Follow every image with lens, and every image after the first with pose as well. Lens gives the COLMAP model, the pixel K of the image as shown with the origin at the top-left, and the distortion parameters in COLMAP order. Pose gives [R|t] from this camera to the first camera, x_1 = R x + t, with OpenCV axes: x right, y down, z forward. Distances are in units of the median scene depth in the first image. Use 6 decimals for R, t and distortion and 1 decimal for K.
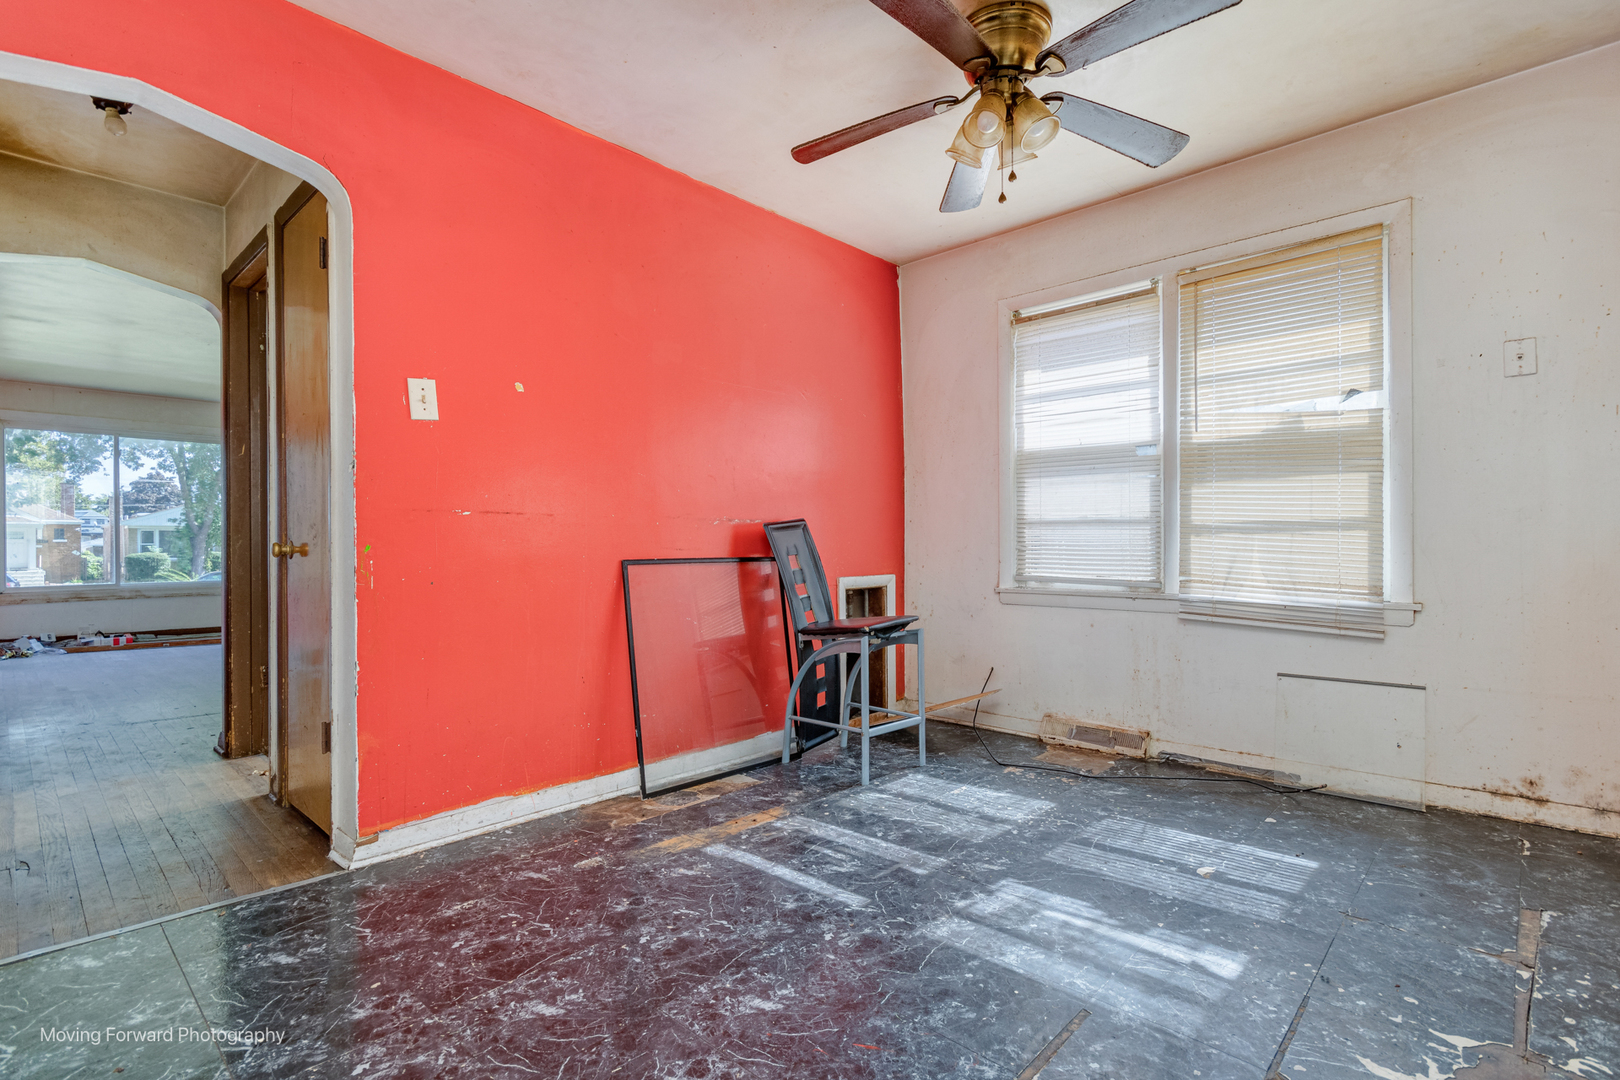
lens RADIAL K [[786.8, 0, 808.1], [0, 786.8, 543.8], [0, 0, 1]] dist [-0.002259, -0.000249]
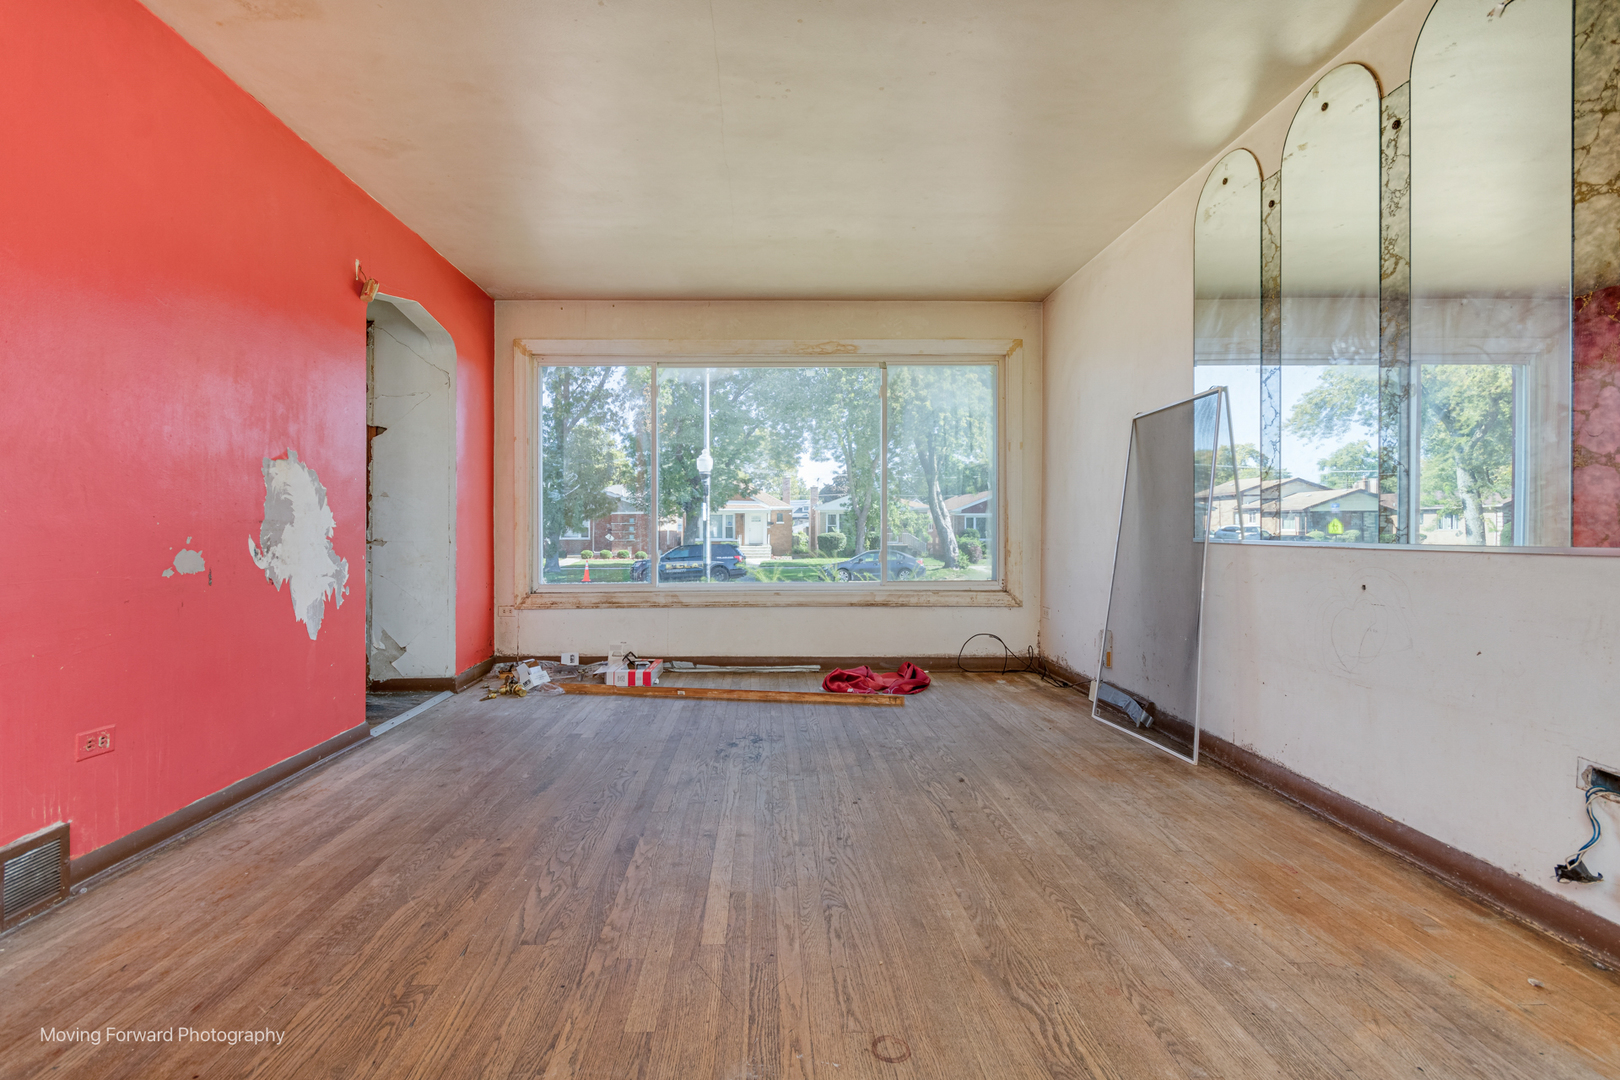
lens RADIAL K [[786.8, 0, 806.6], [0, 786.8, 532.0], [0, 0, 1]] dist [-0.002259, -0.000249]
pose [[0.731985, 0.005676, -0.681297, -0.308812], [-0.000113, 0.999966, 0.008210, 0.000900], [0.681321, -0.005933, 0.731961, 0.572017]]
